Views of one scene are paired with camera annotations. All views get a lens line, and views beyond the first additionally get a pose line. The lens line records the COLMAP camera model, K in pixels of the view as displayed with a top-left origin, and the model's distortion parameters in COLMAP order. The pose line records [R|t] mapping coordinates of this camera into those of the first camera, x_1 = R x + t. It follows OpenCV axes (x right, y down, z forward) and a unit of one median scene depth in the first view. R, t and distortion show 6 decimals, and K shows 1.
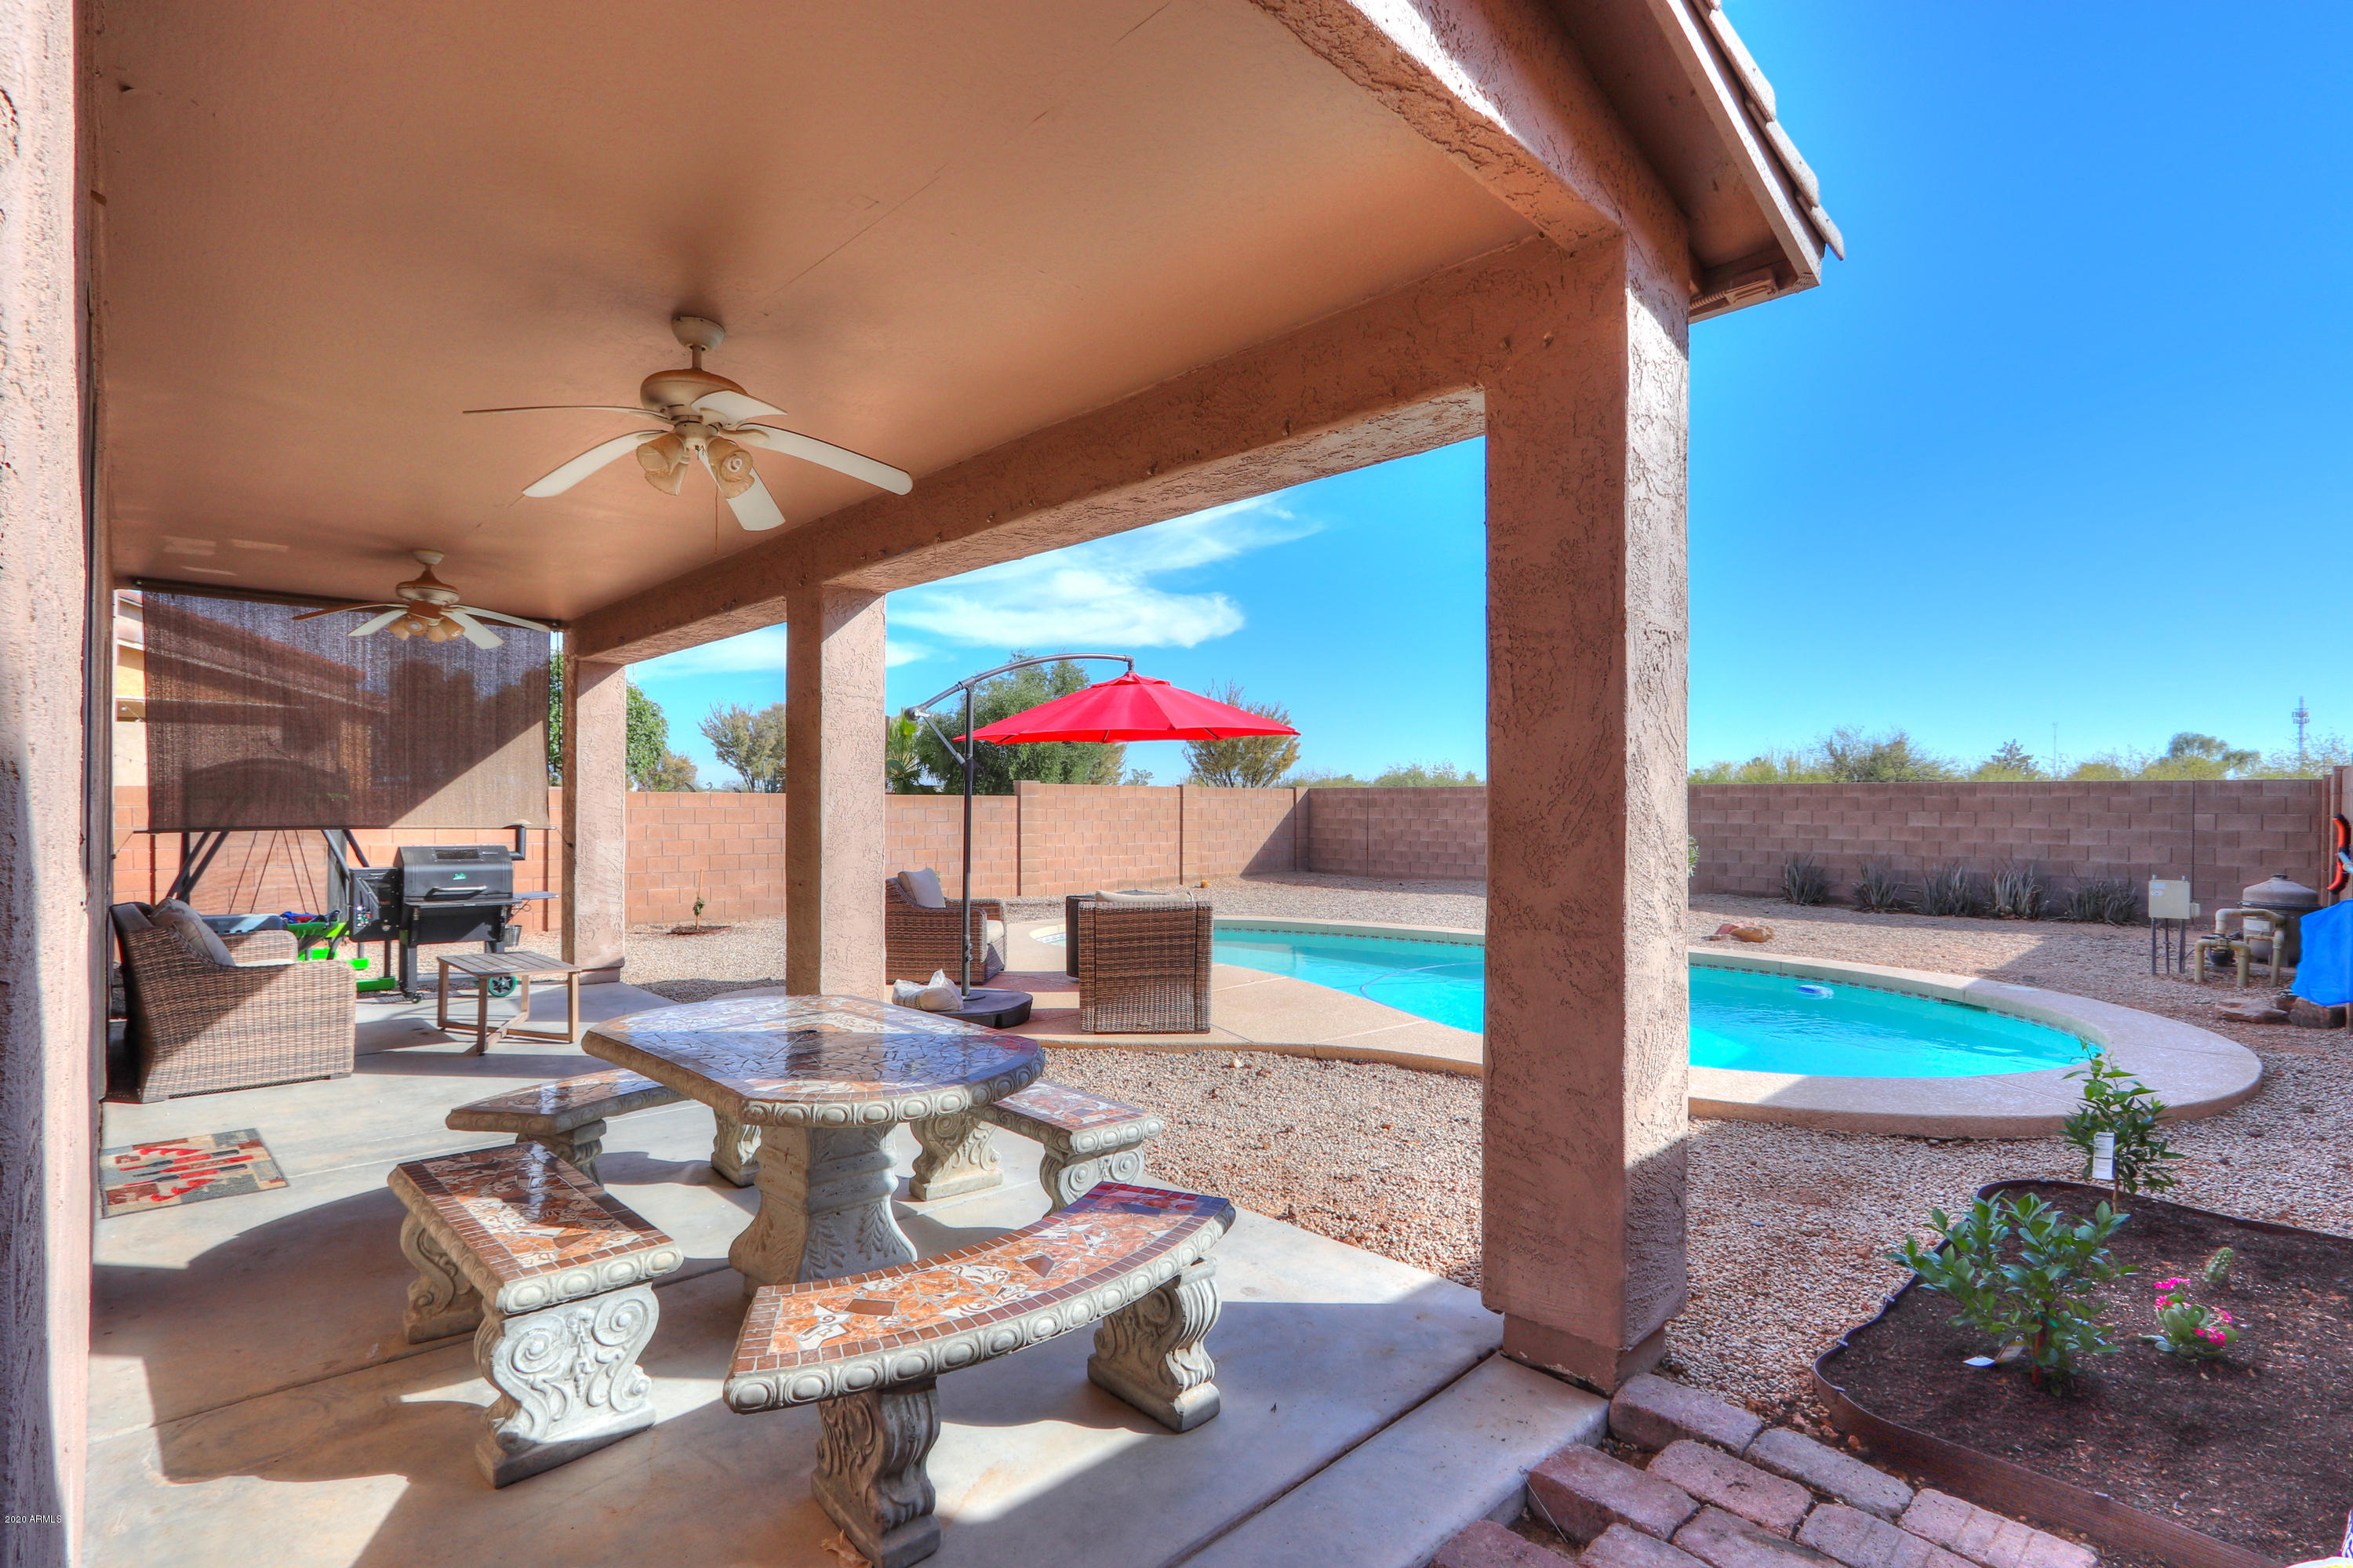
lens RADIAL K [[1117.3, 0, 1168.5], [0, 1117.3, 799.0], [0, 0, 1]] dist [-0.023402, 0.005380]
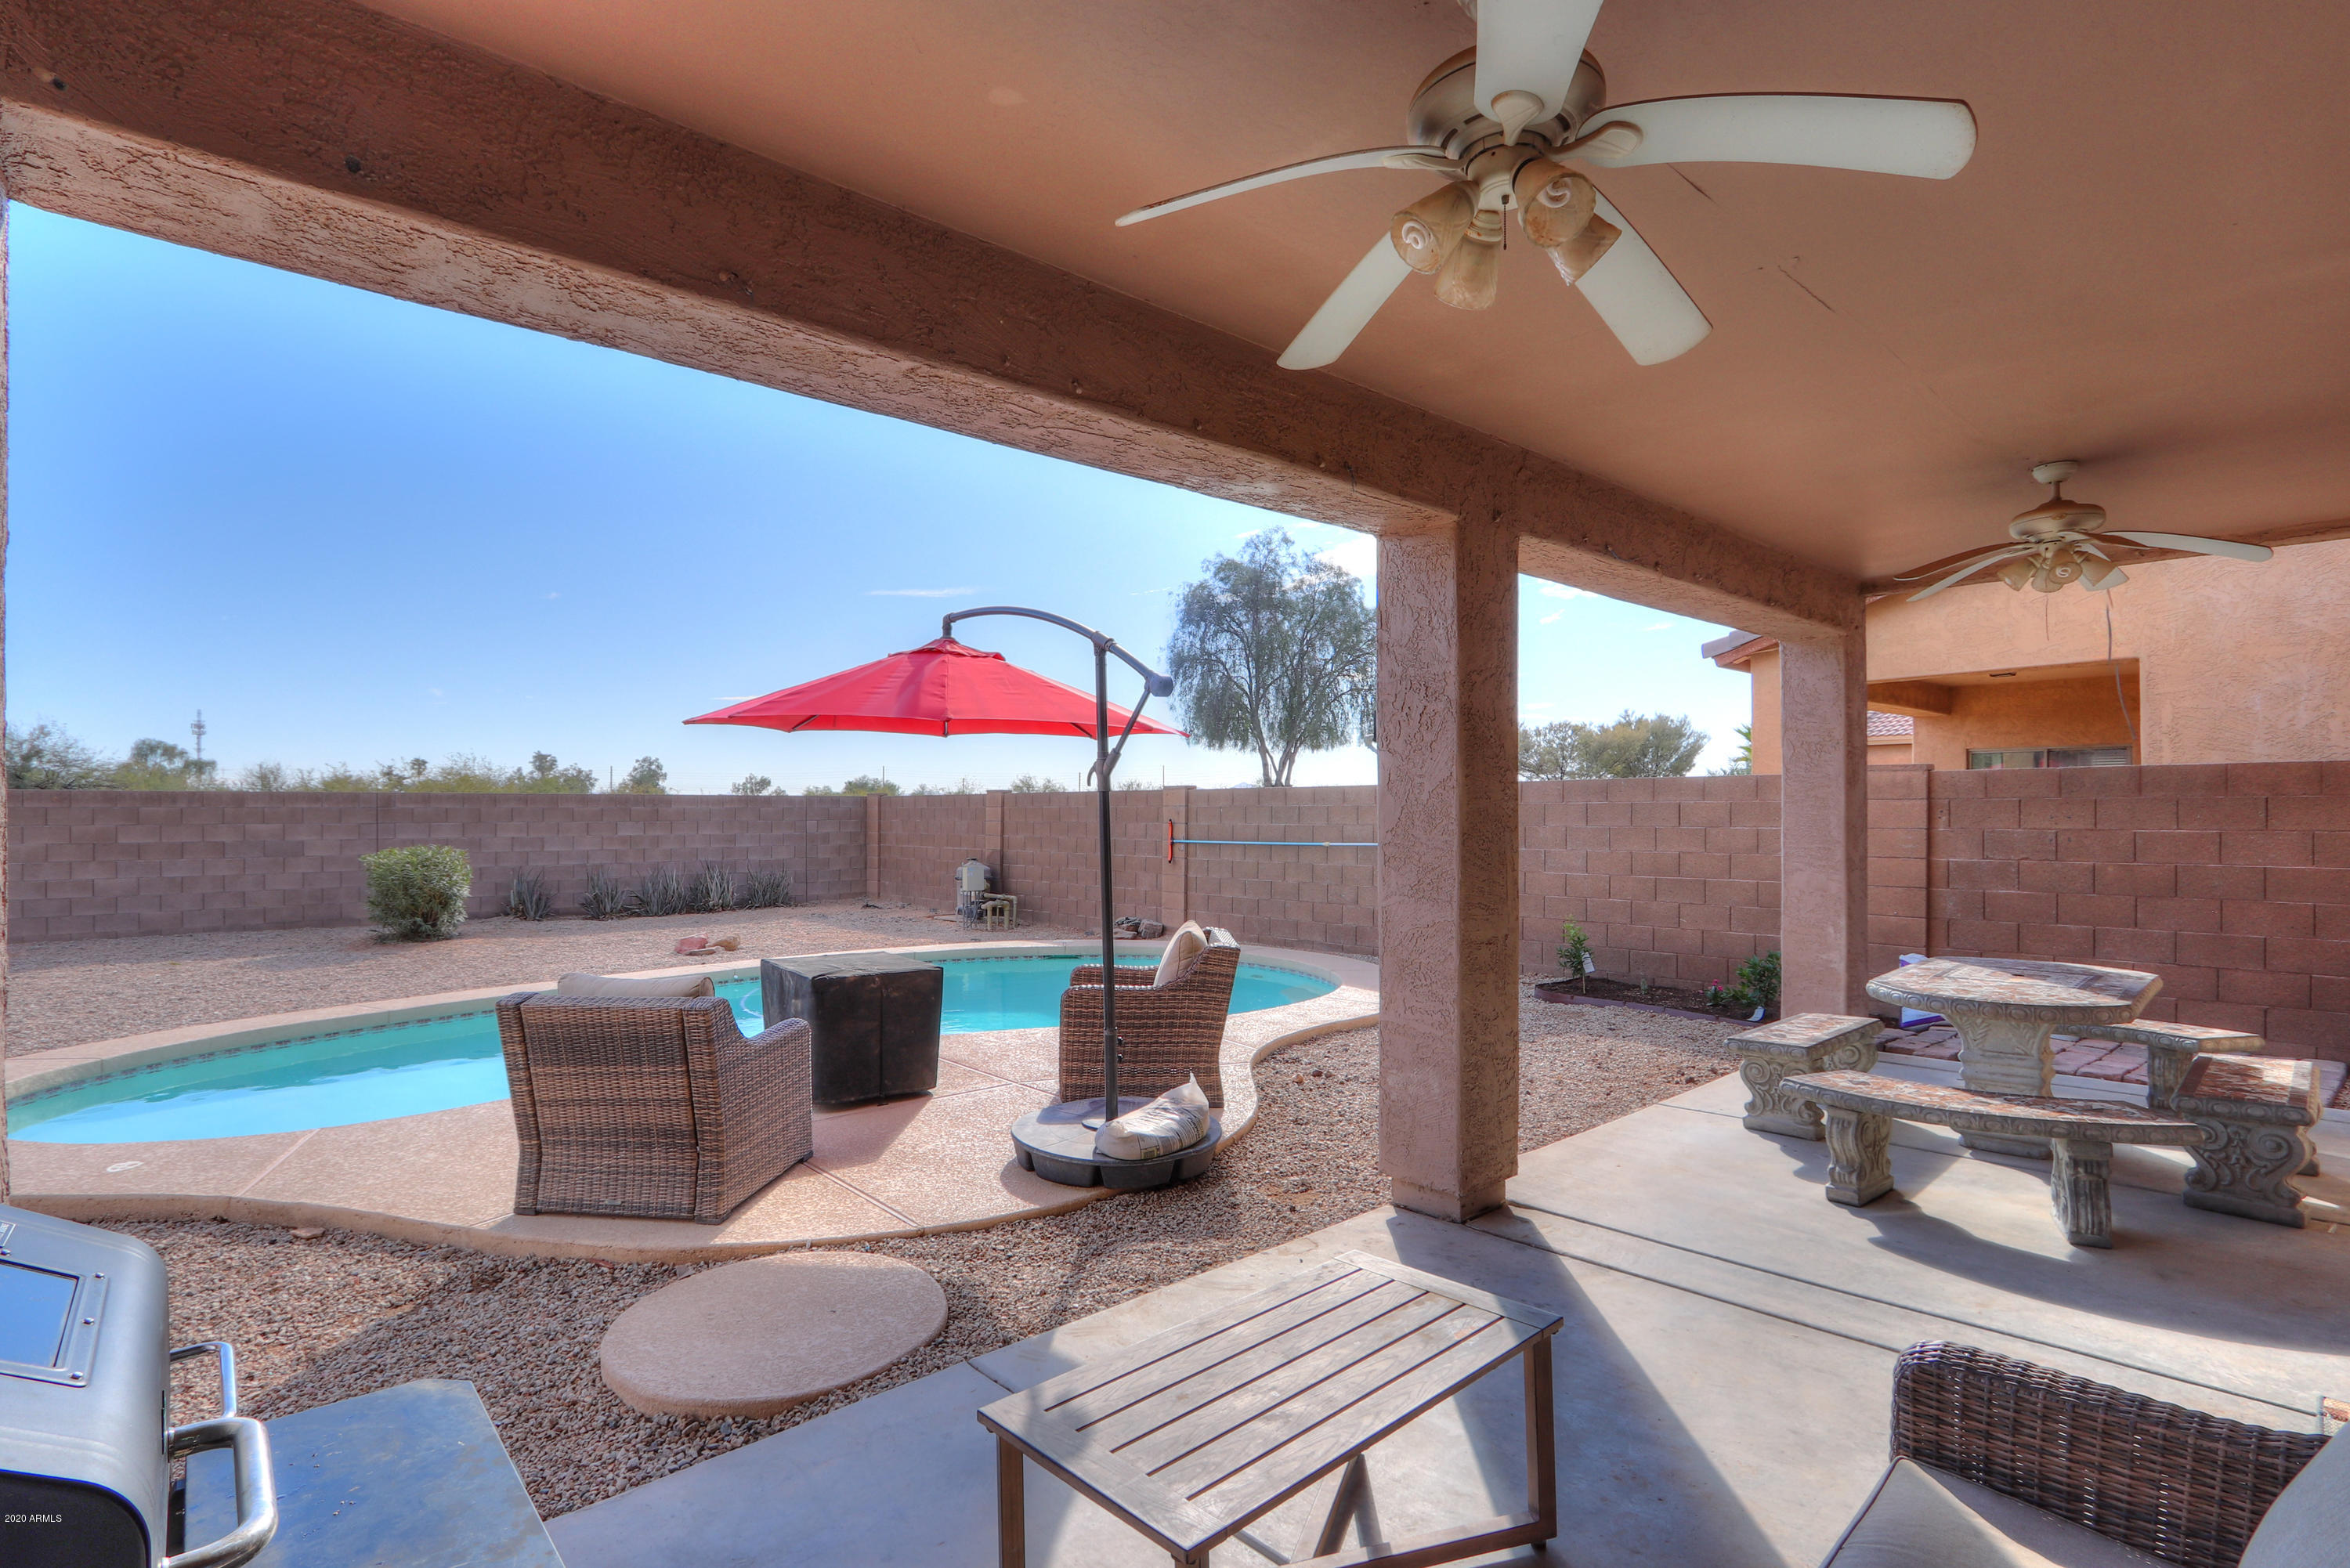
lens RADIAL K [[1115.7, 0, 1183.8], [0, 1115.7, 797.0], [0, 0, 1]] dist [-0.023402, 0.005380]
pose [[0.035954, 0.008423, 0.999318, -0.306774], [-0.000378, 0.999965, -0.008415, -0.002978], [-0.999353, -0.000075, 0.035956, 0.343809]]
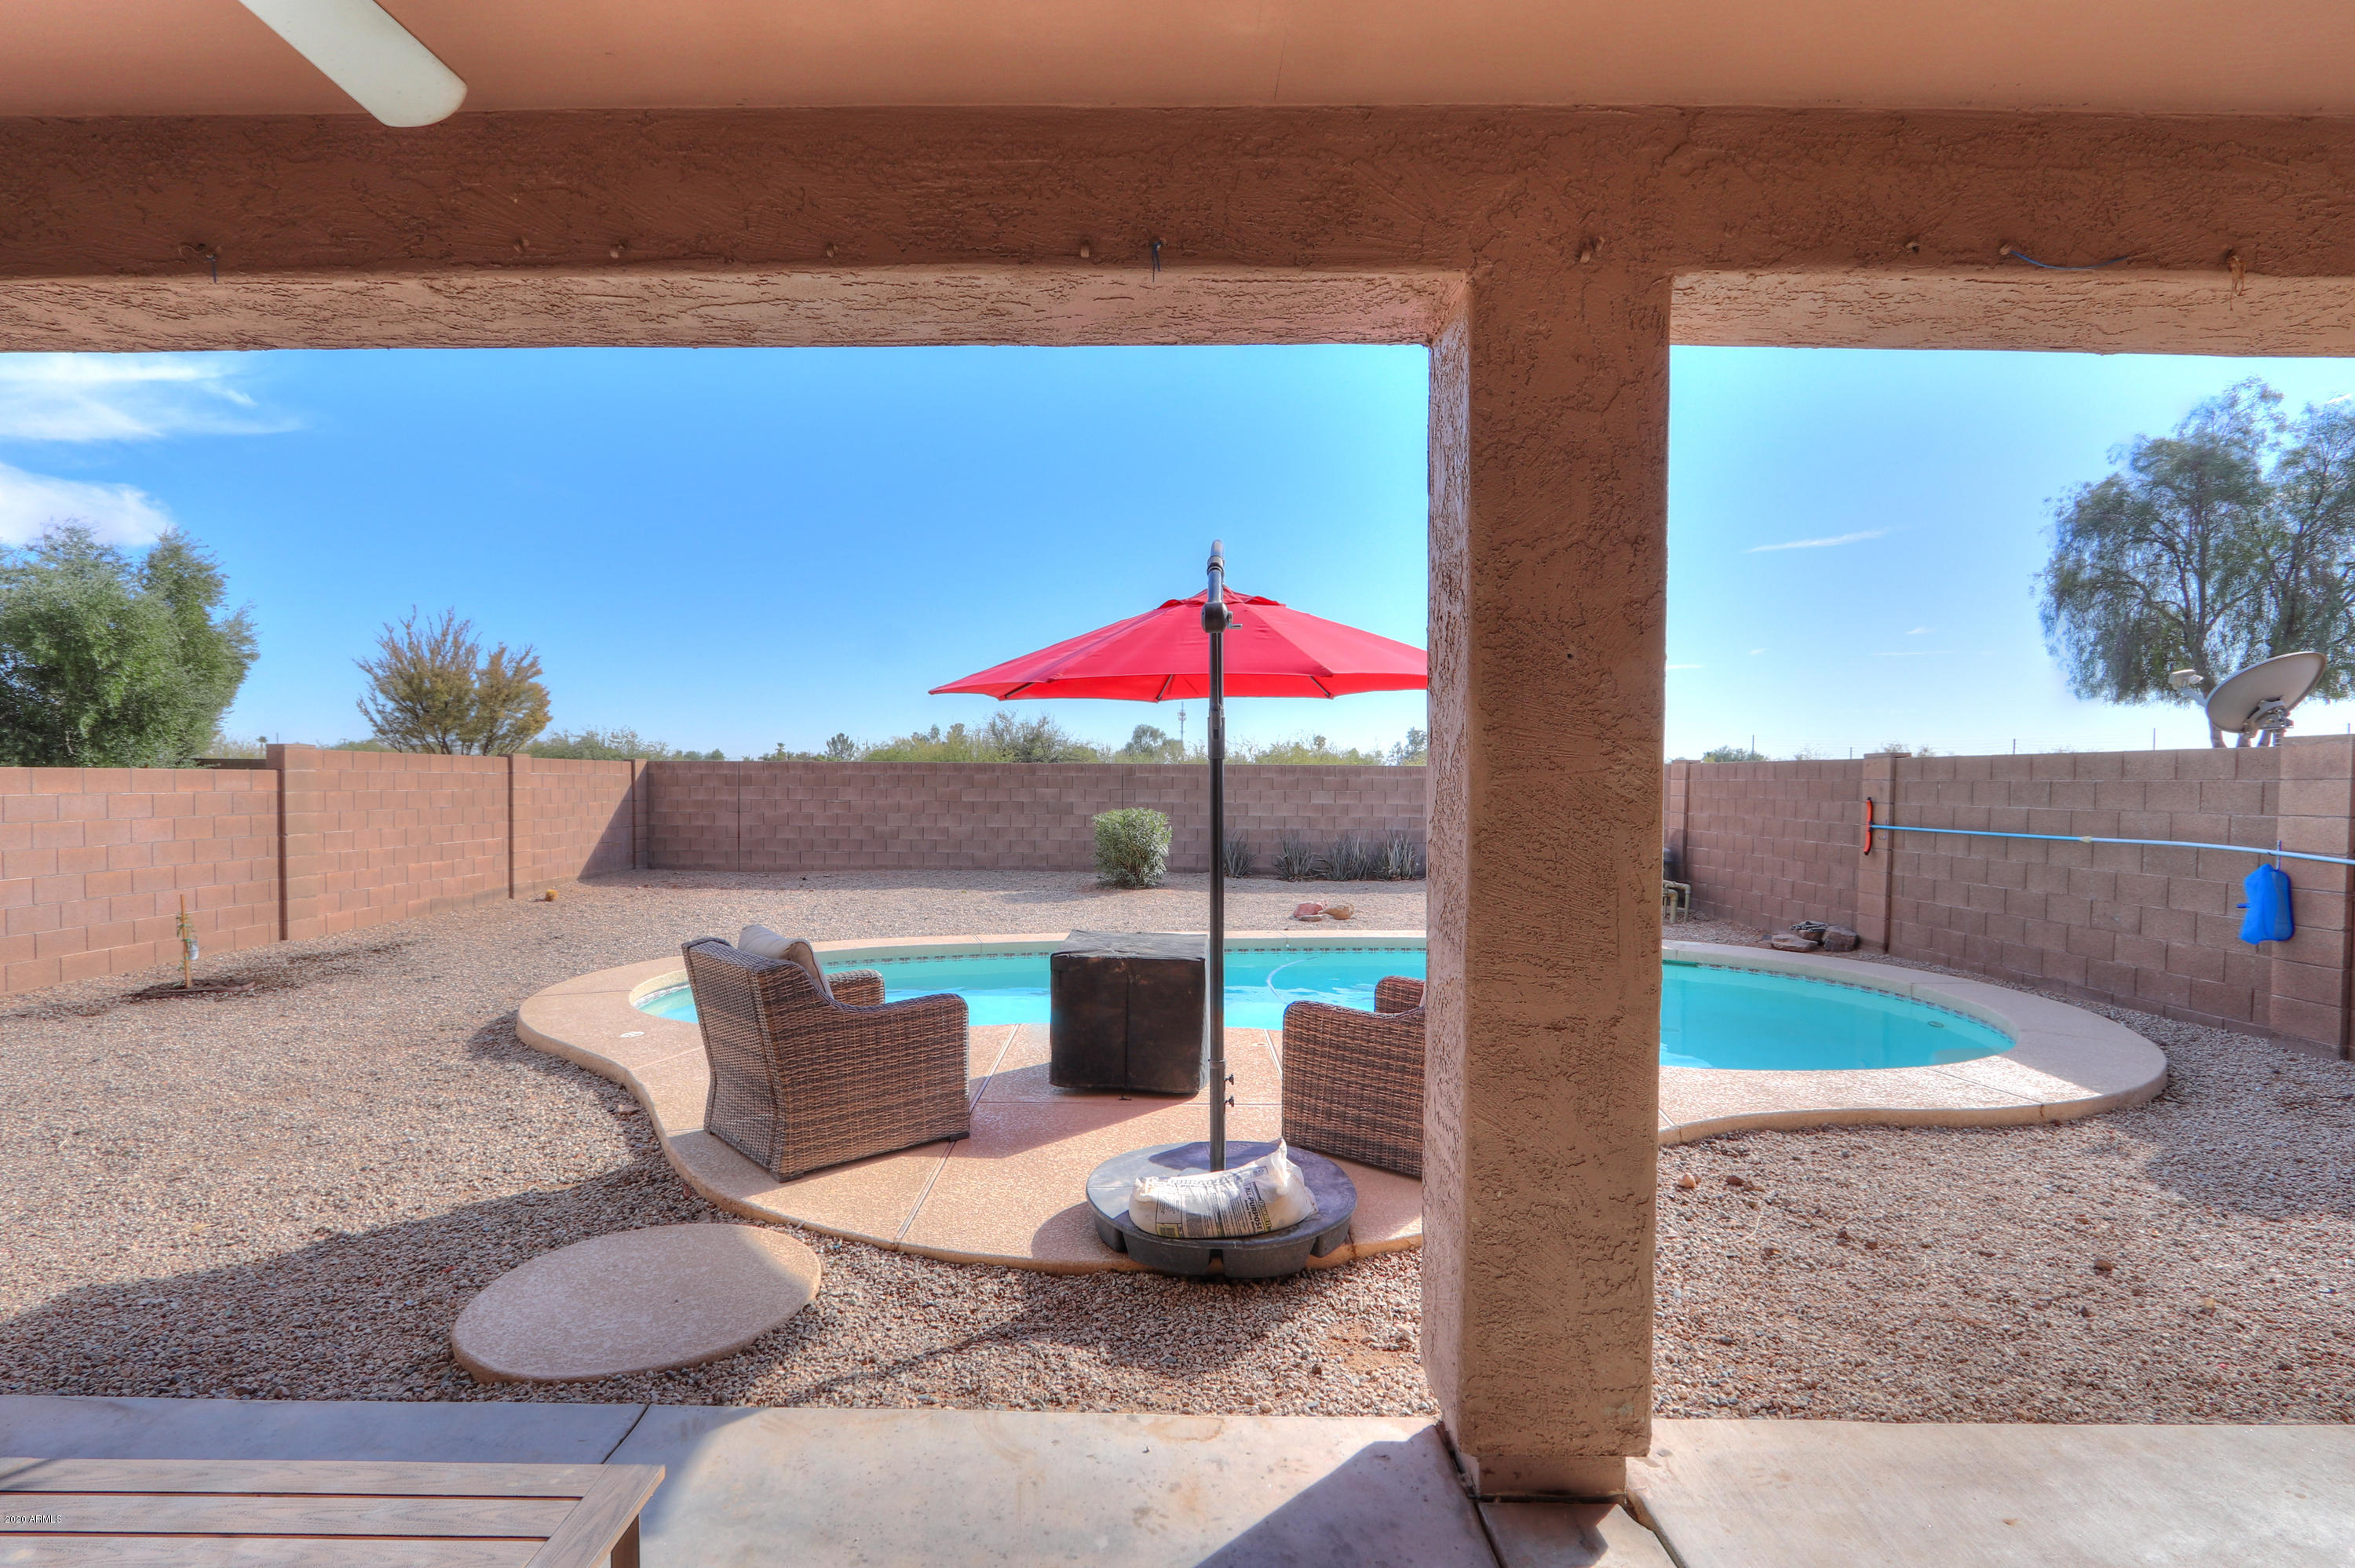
lens RADIAL K [[1118.1, 0, 1178.5], [0, 1118.1, 791.4], [0, 0, 1]] dist [-0.023402, 0.005380]
pose [[0.696506, -0.005943, 0.717526, -0.207339], [-0.007173, 0.999858, 0.015244, -0.003523], [-0.717515, -0.015764, 0.696365, 0.242303]]
